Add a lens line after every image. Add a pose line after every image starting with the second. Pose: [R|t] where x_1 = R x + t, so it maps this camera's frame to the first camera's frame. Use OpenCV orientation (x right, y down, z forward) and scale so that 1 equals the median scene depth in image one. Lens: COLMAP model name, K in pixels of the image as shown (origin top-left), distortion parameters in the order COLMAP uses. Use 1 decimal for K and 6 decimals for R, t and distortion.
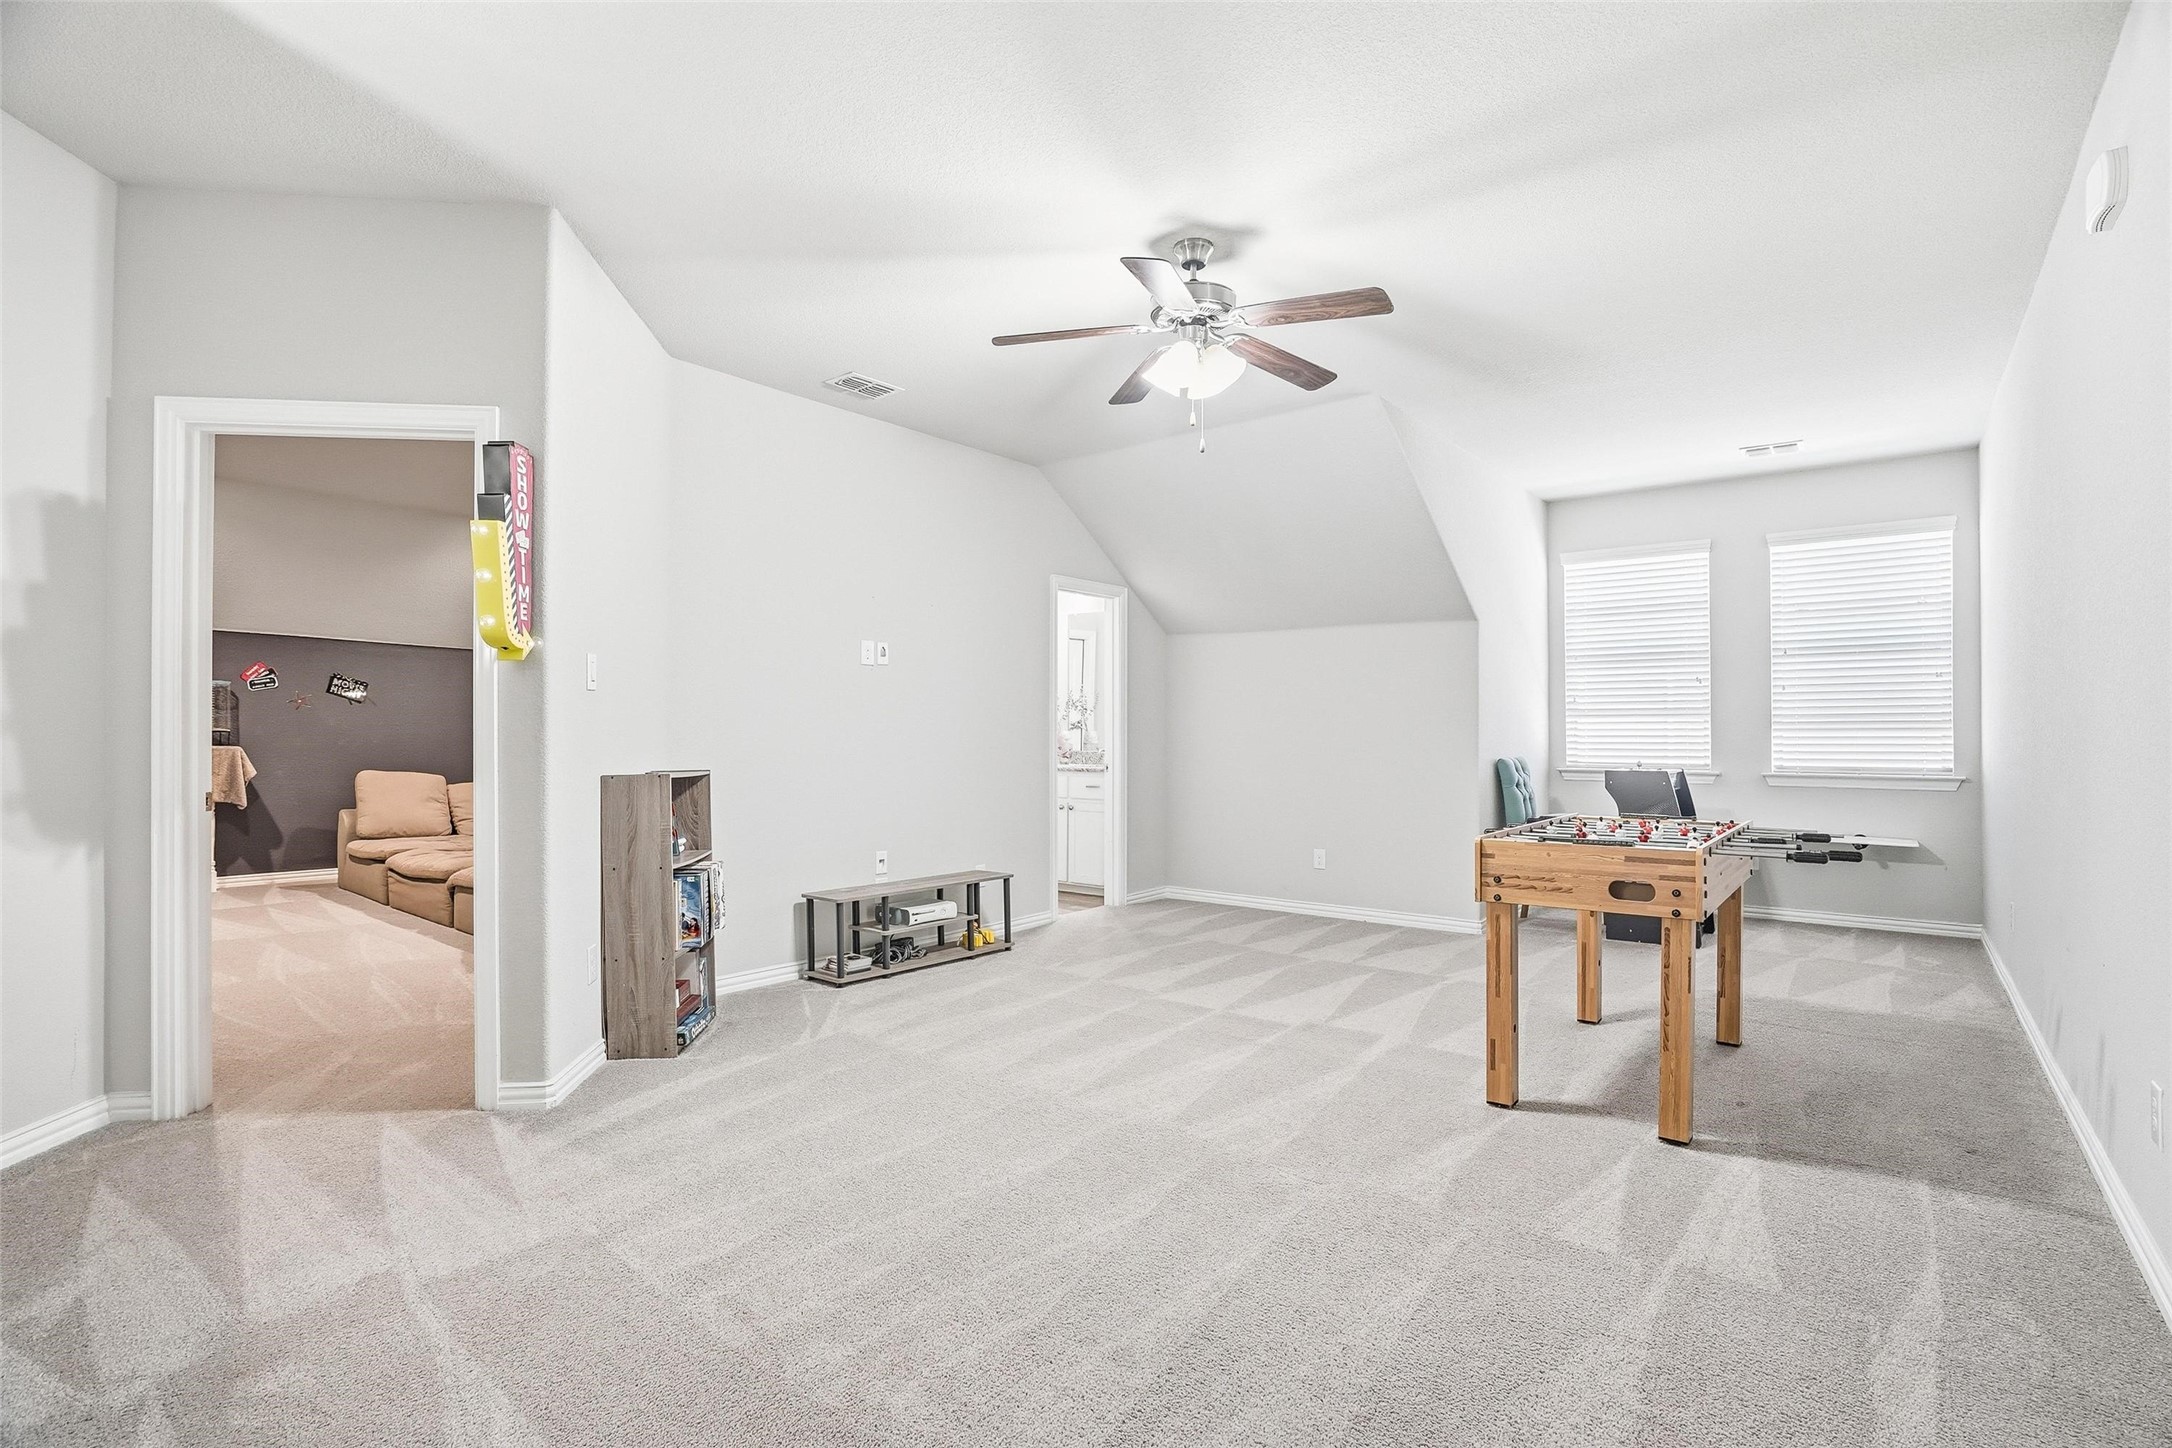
lens RADIAL K [[1018.5, 0, 1093.9], [0, 1018.5, 725.9], [0, 0, 1]] dist [-0.053279, 0.020422]
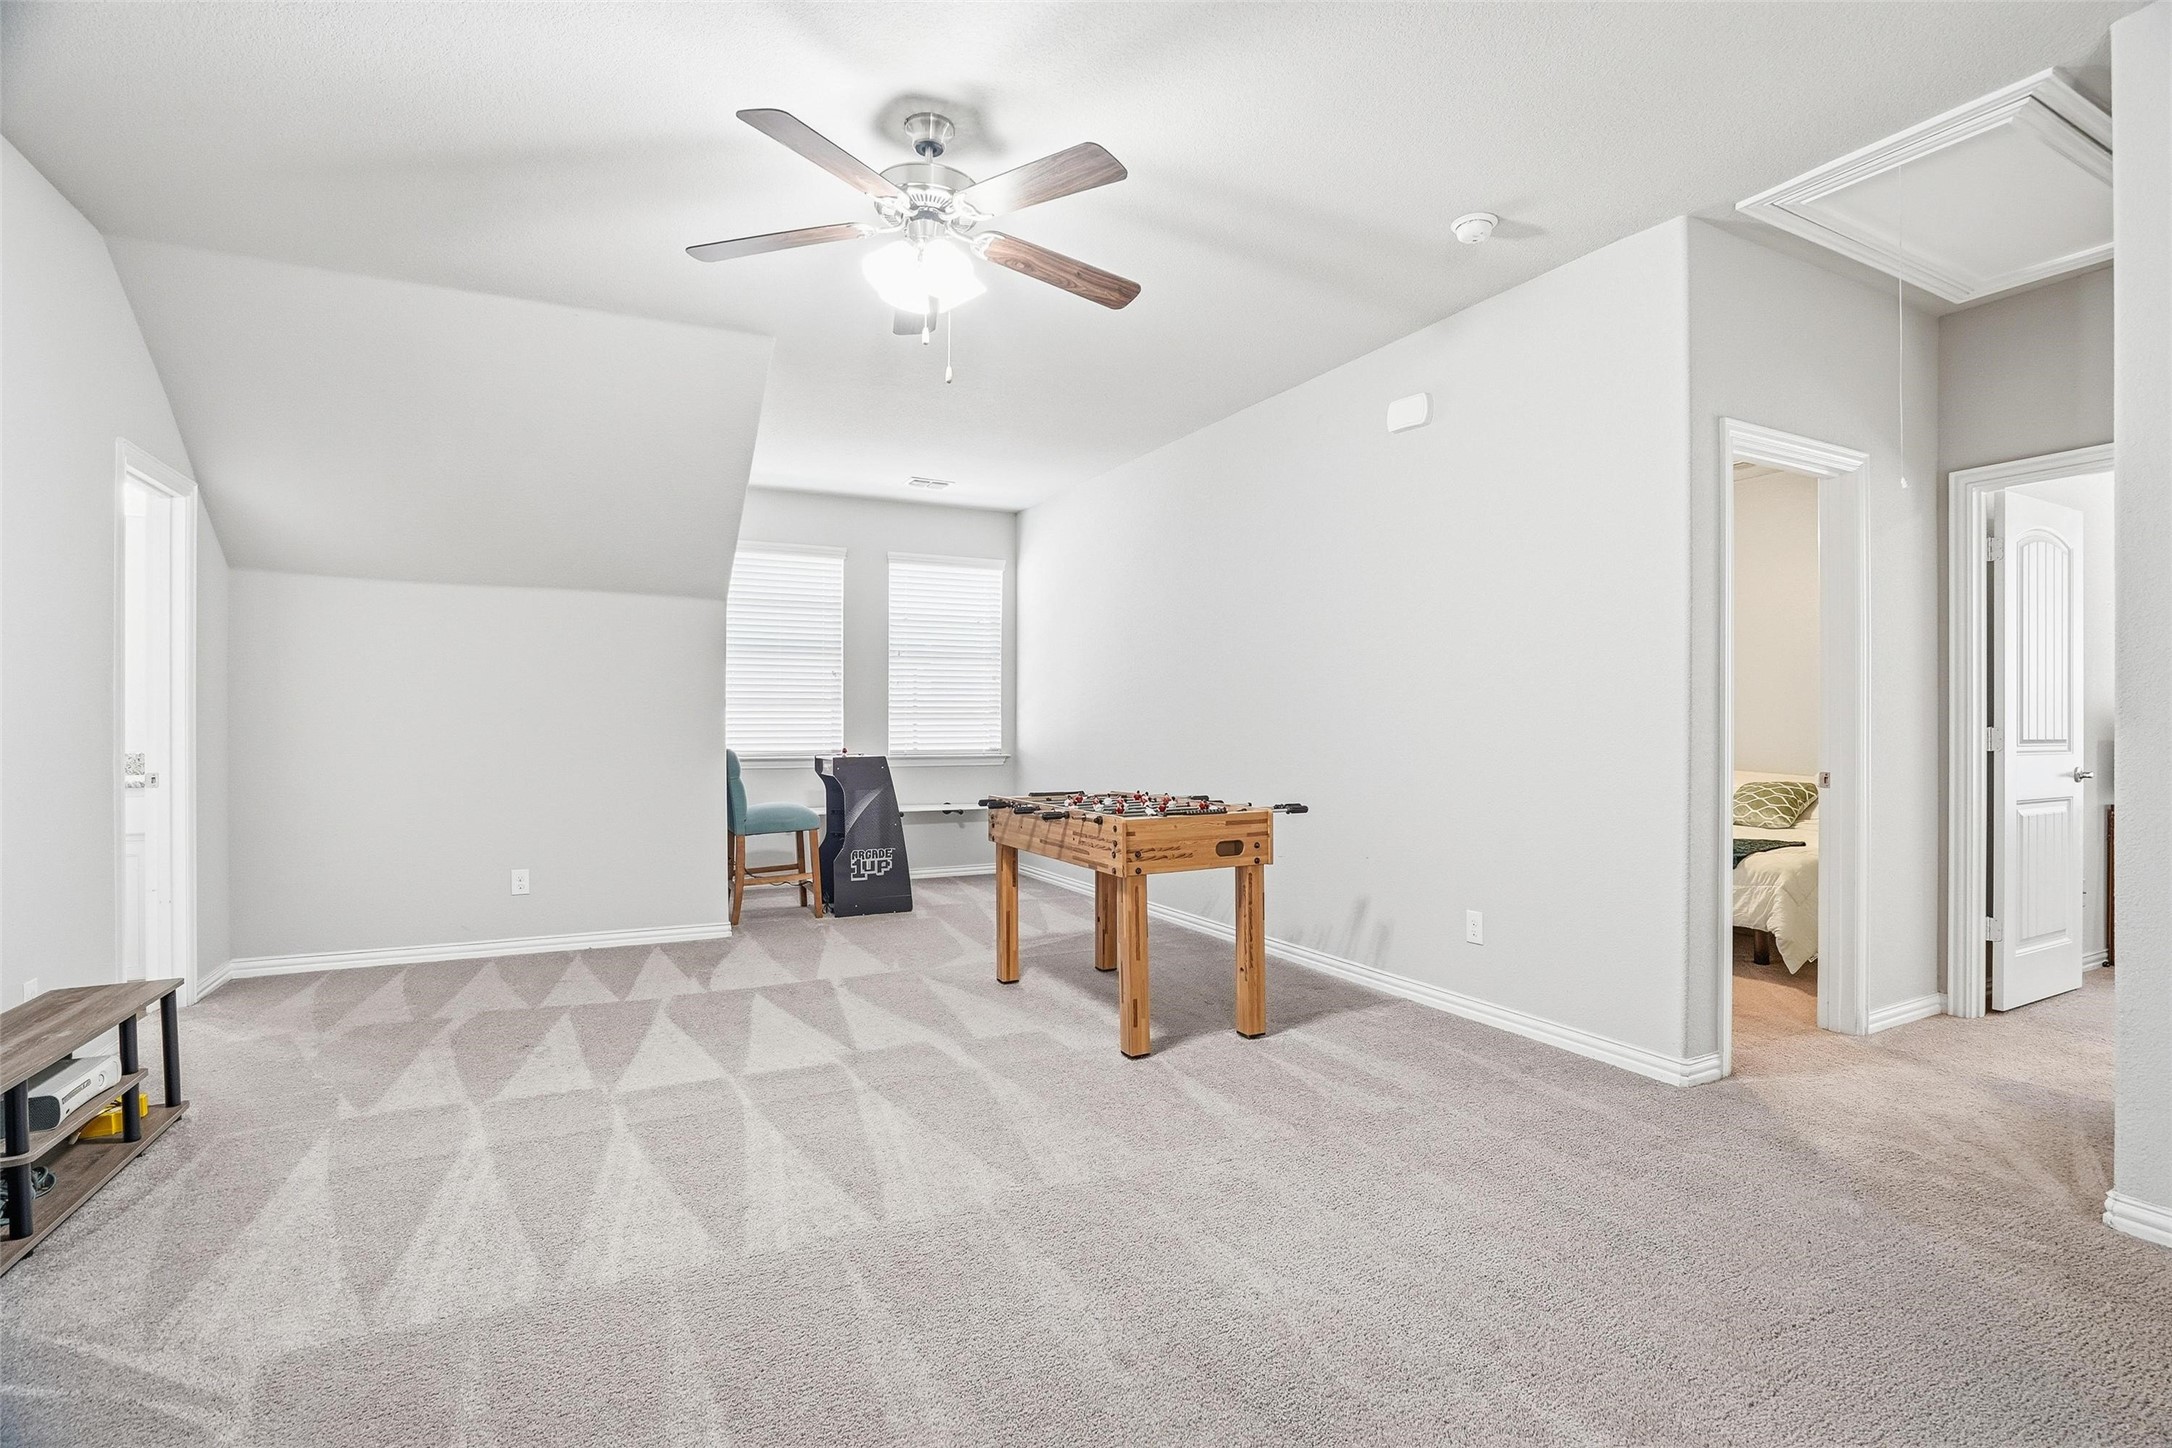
lens RADIAL K [[1018.5, 0, 1096.8], [0, 1018.5, 727.7], [0, 0, 1]] dist [-0.053279, 0.020422]
pose [[0.408330, -0.004992, 0.912821, -0.314123], [-0.007030, 0.999938, 0.008613, 0.001810], [-0.912807, -0.009934, 0.408270, 0.288395]]
